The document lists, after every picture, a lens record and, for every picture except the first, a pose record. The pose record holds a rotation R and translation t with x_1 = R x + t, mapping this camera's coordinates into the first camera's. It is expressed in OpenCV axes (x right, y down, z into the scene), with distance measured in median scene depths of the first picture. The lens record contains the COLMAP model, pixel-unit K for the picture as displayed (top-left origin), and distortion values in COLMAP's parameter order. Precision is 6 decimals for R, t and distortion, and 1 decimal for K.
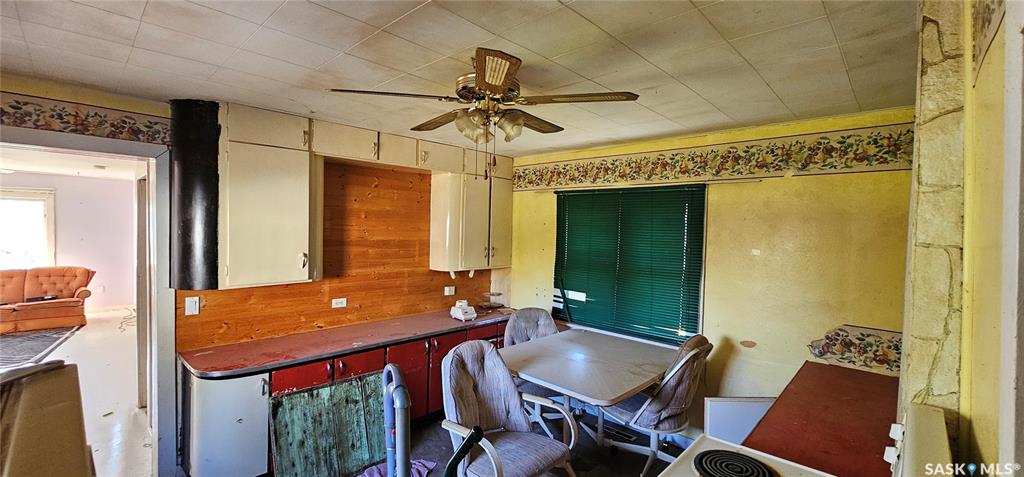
lens RADIAL K [[422.1, 0, 510.0], [0, 422.1, 241.8], [0, 0, 1]] dist [0.001474, 0.000433]
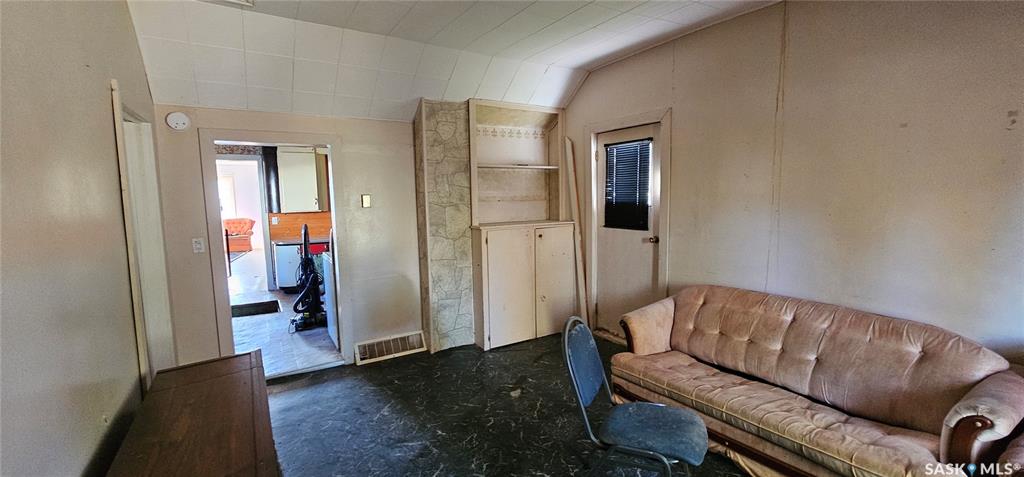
lens RADIAL K [[422.1, 0, 507.9], [0, 422.1, 238.7], [0, 0, 1]] dist [0.001474, 0.000433]
pose [[0.964834, -0.008148, -0.262734, 1.209845], [0.028329, 0.996921, 0.073114, 0.117686], [0.261329, -0.077986, 0.962094, -1.022249]]
